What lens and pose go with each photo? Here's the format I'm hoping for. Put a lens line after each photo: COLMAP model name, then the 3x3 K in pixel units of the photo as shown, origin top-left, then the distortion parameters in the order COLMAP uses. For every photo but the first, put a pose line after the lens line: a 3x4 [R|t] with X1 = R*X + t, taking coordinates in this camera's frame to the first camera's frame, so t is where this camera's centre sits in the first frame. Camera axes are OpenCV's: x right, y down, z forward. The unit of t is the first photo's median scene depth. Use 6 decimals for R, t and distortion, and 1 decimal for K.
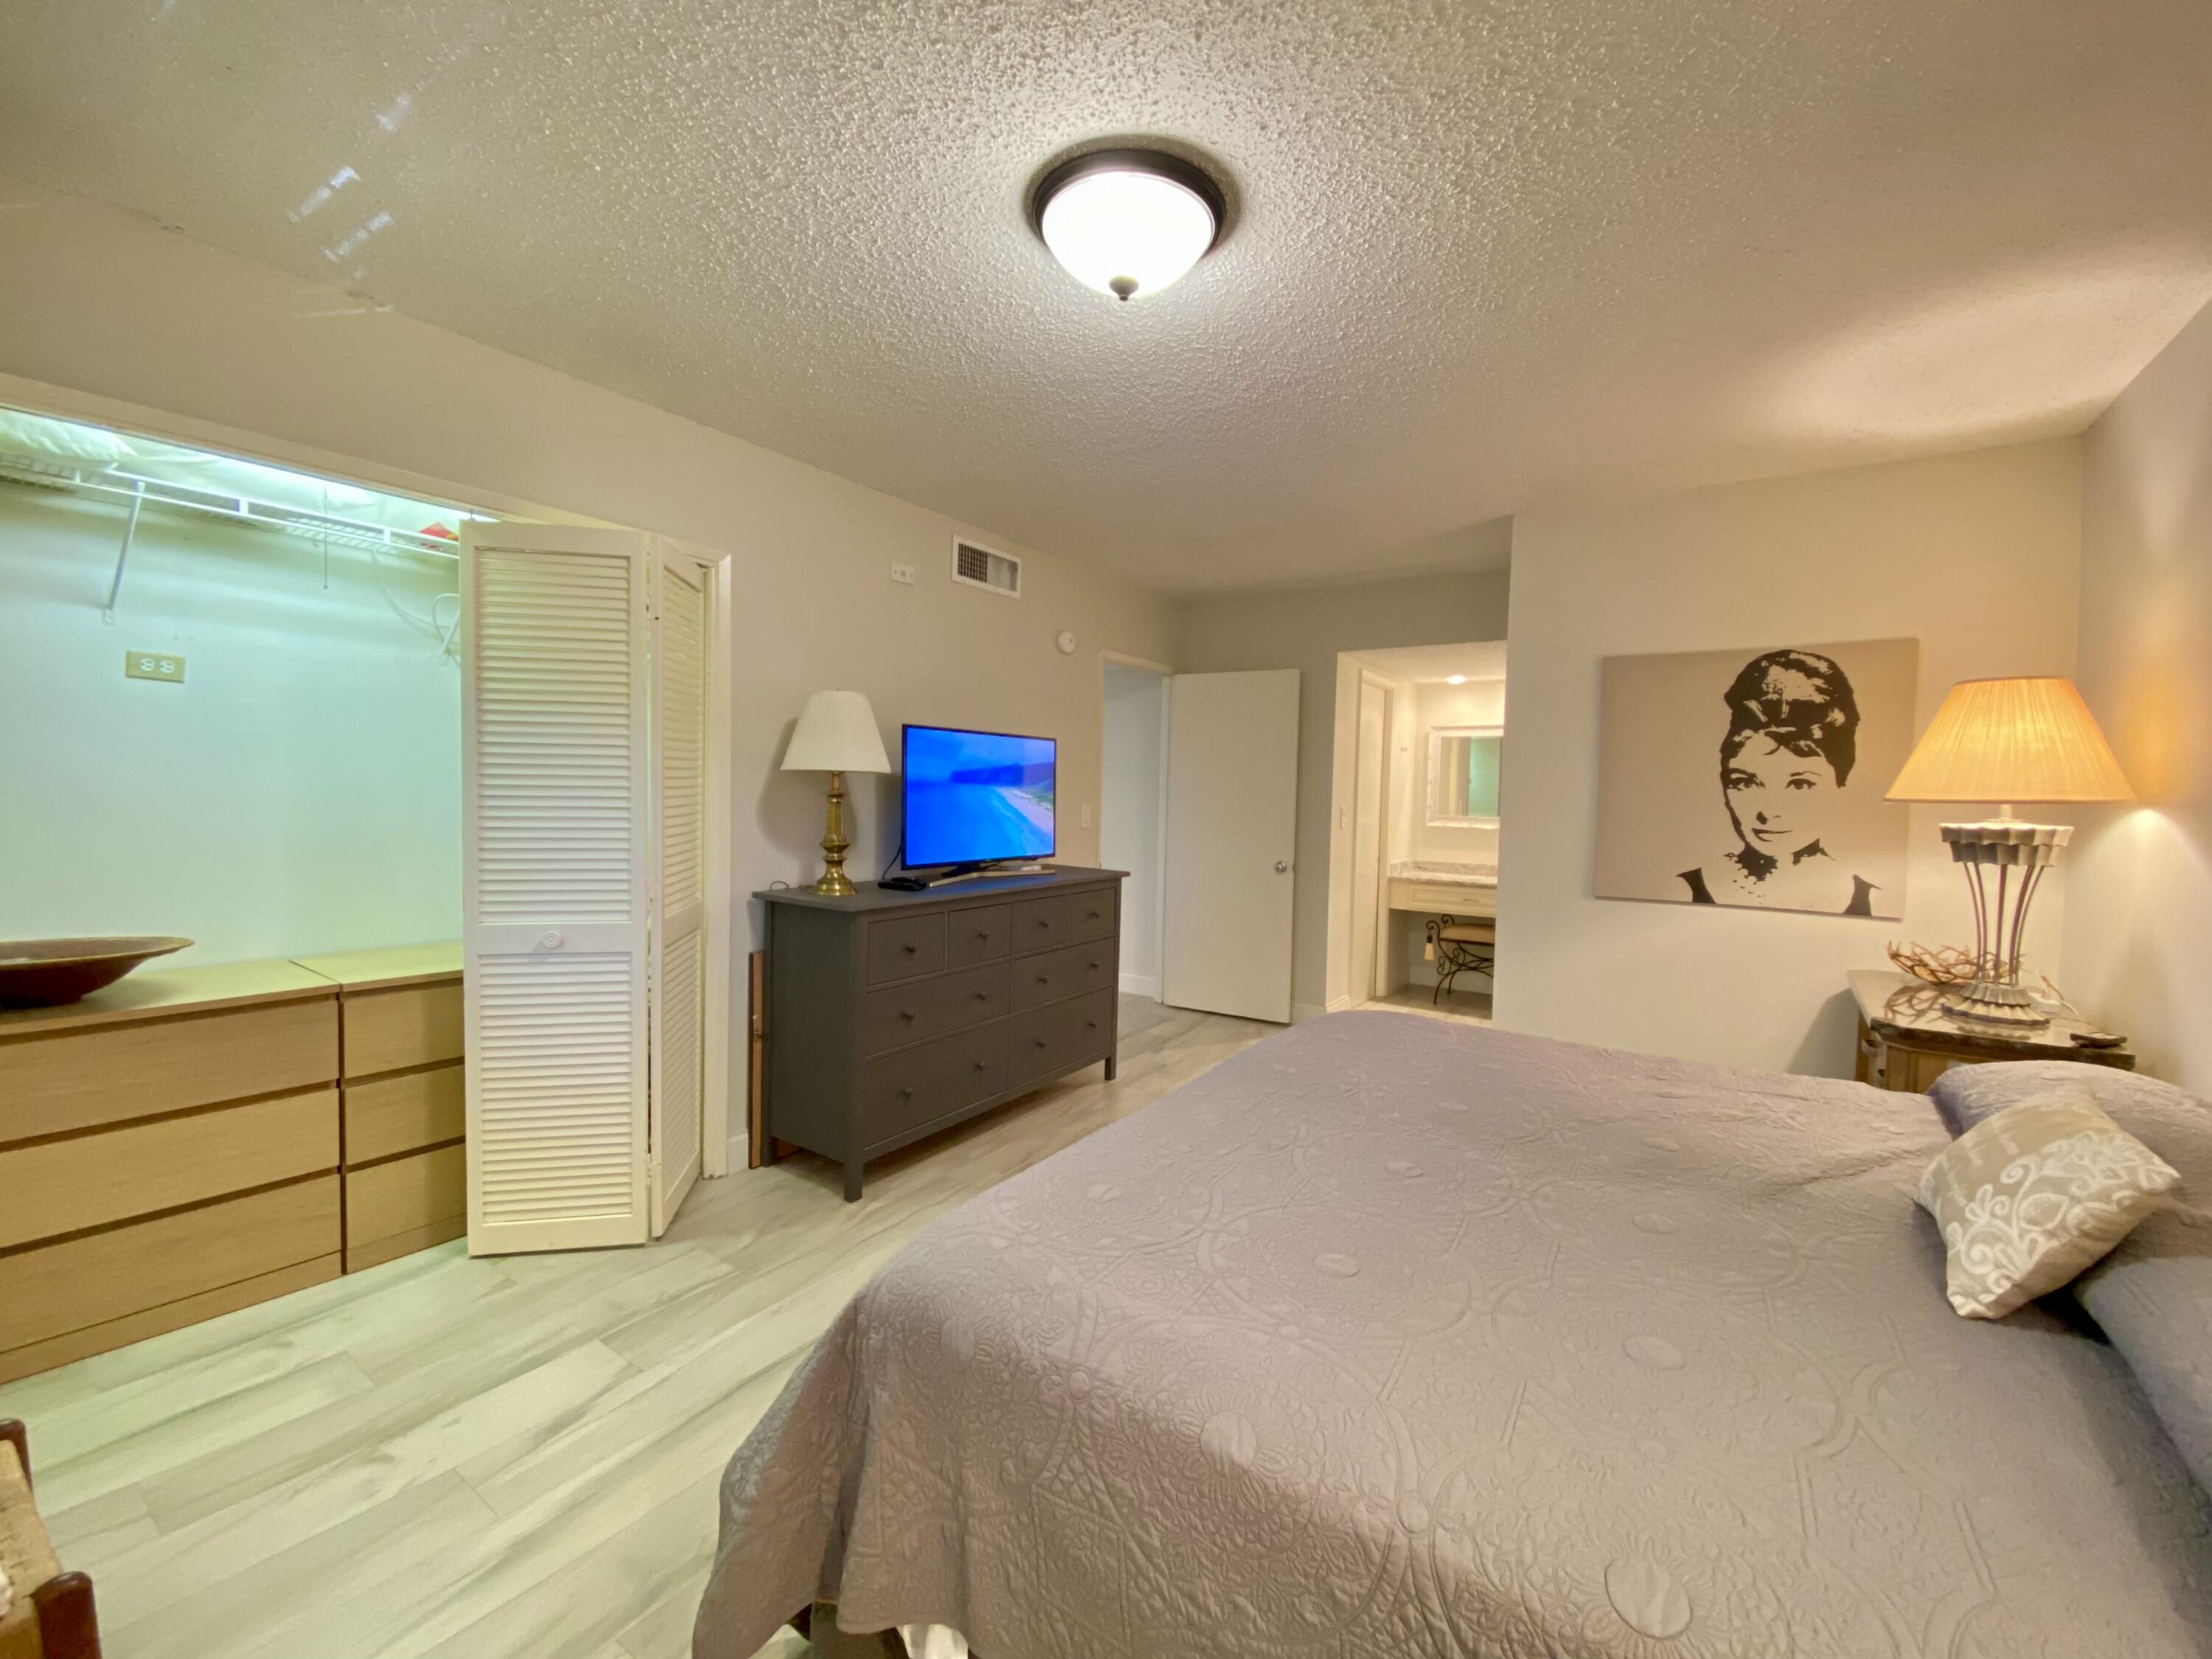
lens RADIAL K [[891.7, 0, 1100.8], [0, 891.7, 831.8], [0, 0, 1]] dist [-0.009444, -0.000316]
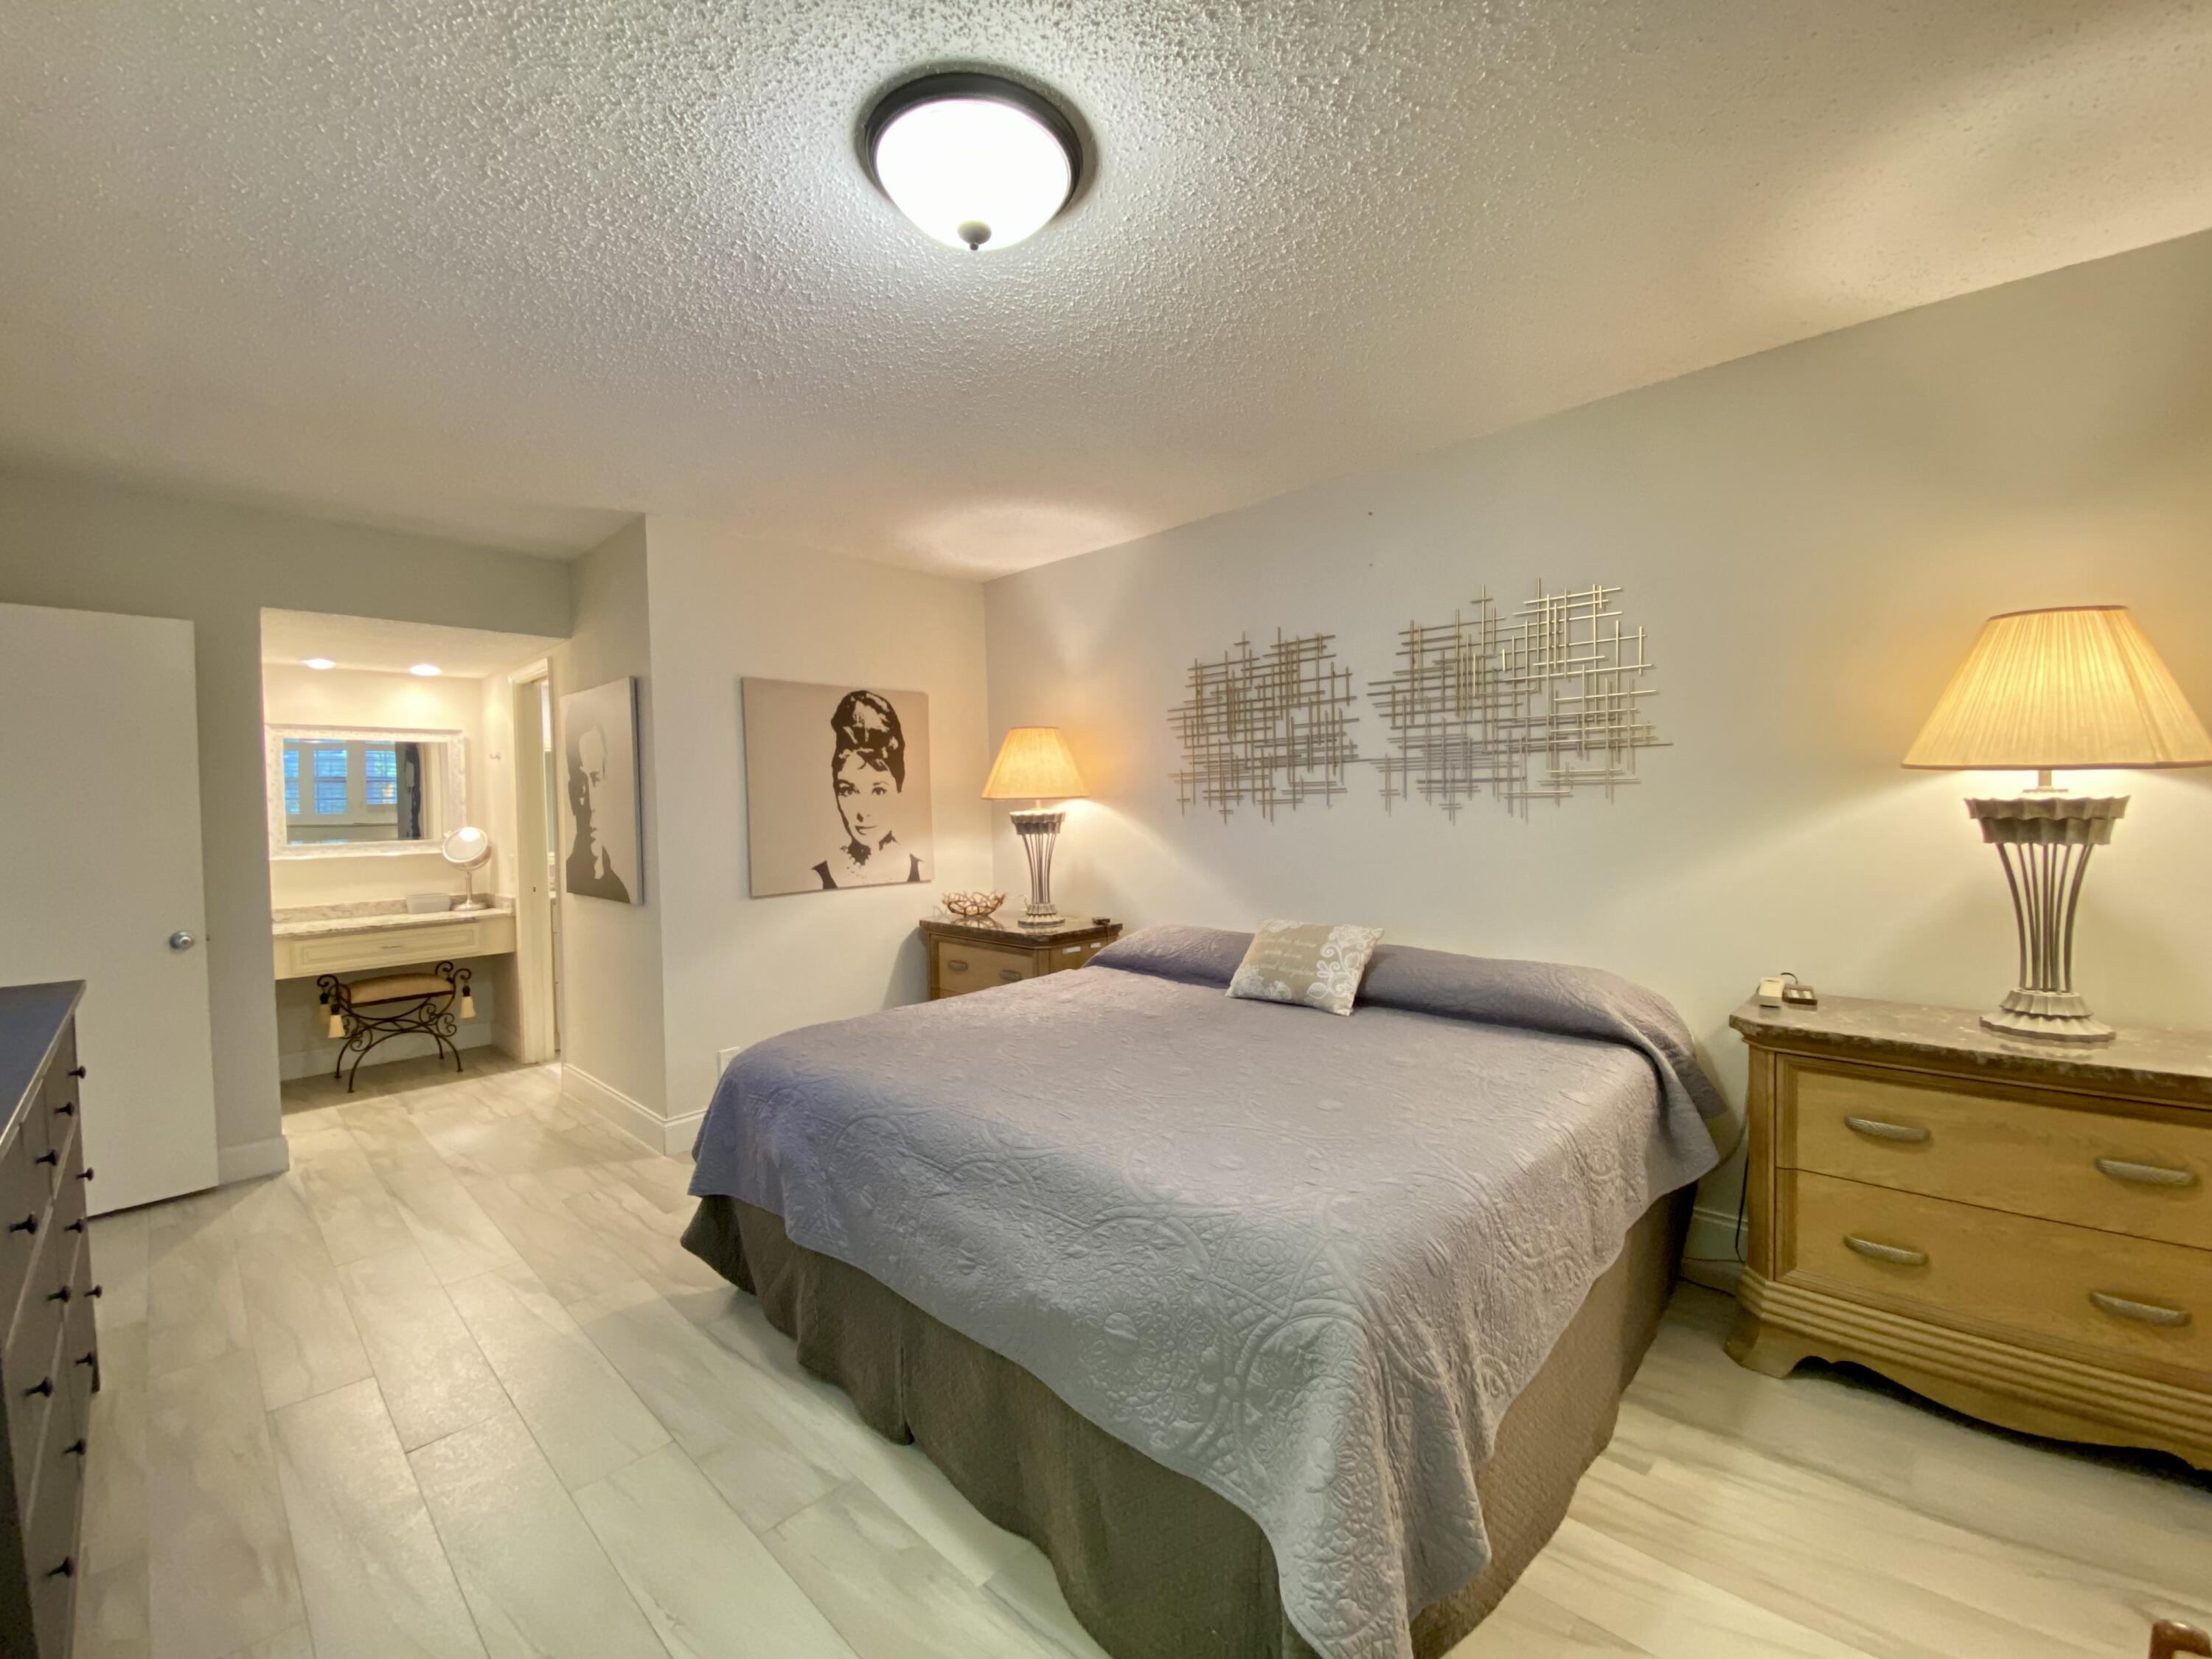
lens RADIAL K [[891.7, 0, 1100.8], [0, 891.7, 831.8], [0, 0, 1]] dist [-0.009444, -0.000316]
pose [[0.130390, -0.057392, 0.989800, -0.513504], [0.071643, 0.996259, 0.048328, -0.032749], [-0.988871, 0.064610, 0.134014, 0.478615]]
